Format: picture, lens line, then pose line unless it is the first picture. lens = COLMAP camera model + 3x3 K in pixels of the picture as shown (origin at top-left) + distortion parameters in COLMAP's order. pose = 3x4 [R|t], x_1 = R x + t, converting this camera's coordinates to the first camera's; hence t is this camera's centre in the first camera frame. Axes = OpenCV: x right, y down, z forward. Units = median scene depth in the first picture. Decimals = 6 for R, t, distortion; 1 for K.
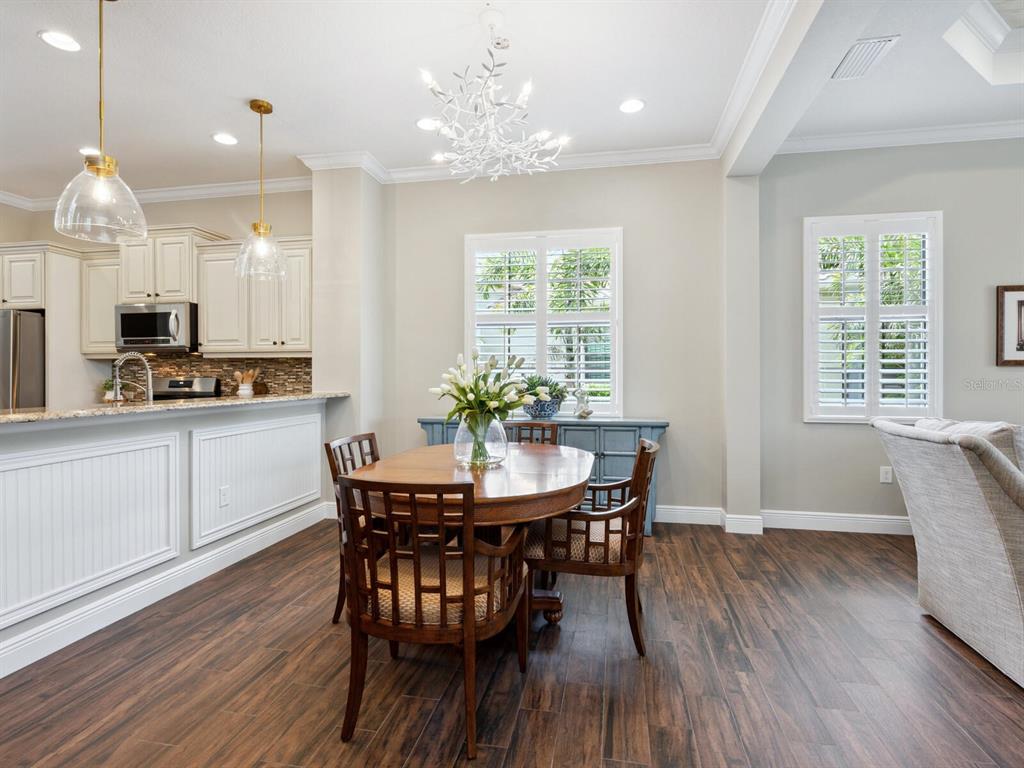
lens RADIAL K [[517.1, 0, 515.3], [0, 517.1, 374.8], [0, 0, 1]] dist [-0.005333, 0.000627]
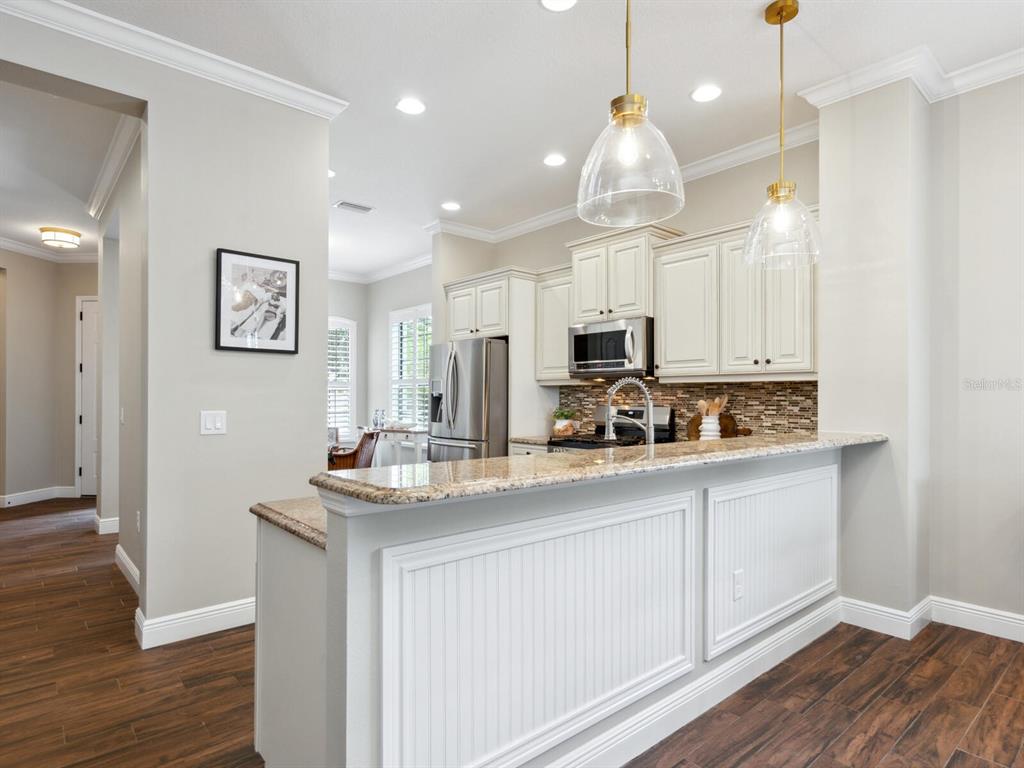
lens RADIAL K [[567.2, 0, 508.7], [0, 567.2, 391.0], [0, 0, 1]] dist [-0.023746, 0.001106]
pose [[0.779194, -0.003739, -0.626772, -0.298133], [-0.005357, 0.999906, -0.012626, -0.010207], [0.626761, 0.013195, 0.779100, 0.199195]]
